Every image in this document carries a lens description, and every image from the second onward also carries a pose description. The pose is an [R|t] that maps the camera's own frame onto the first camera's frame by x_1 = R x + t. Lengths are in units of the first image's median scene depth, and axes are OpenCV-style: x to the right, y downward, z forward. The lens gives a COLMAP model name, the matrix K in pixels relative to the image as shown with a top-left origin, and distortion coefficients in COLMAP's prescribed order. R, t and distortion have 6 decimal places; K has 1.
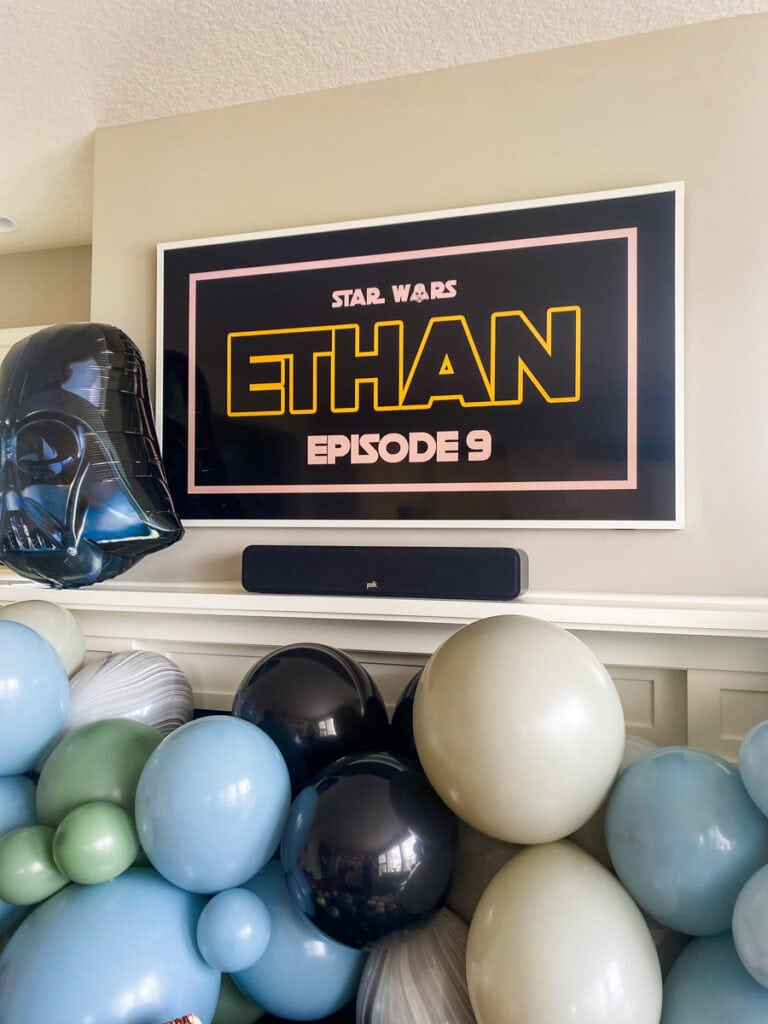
lens RADIAL K [[780.9, 0, 384.6], [0, 780.9, 516.4], [0, 0, 1]] dist [0.037497, -0.031276]
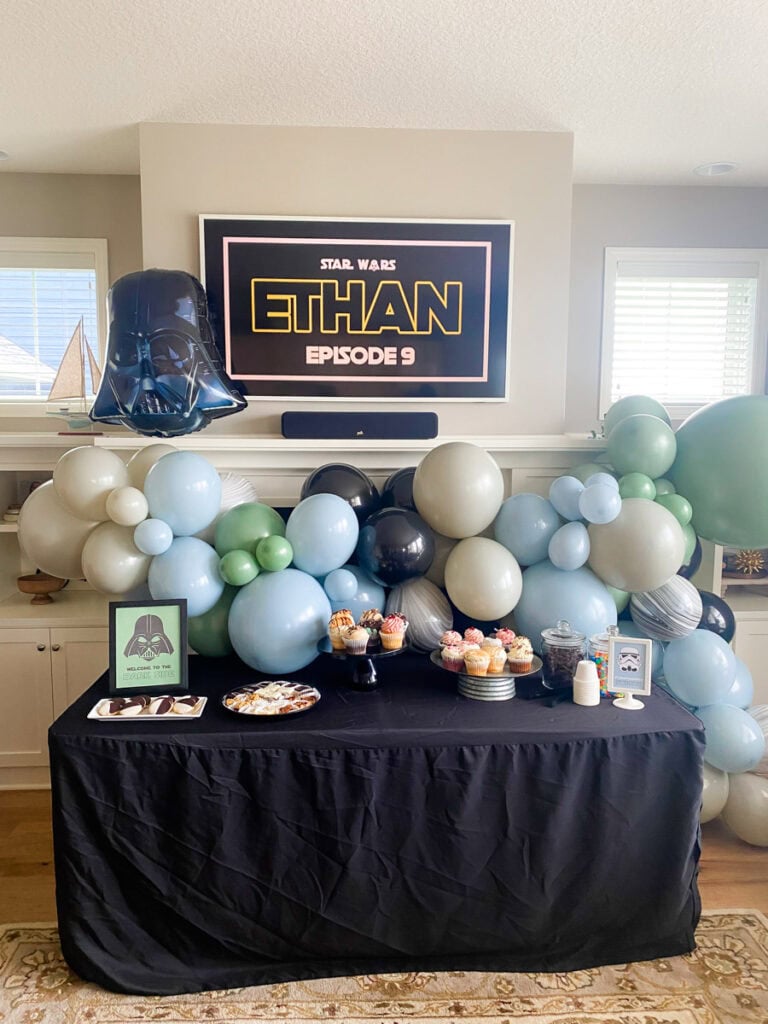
lens RADIAL K [[780.9, 0, 372.8], [0, 780.9, 514.8], [0, 0, 1]] dist [0.037497, -0.031276]
pose [[0.938728, -0.047675, 0.341346, -0.600466], [-0.008728, 0.986781, 0.161825, -0.019108], [-0.344549, -0.154889, 0.925902, -0.729452]]
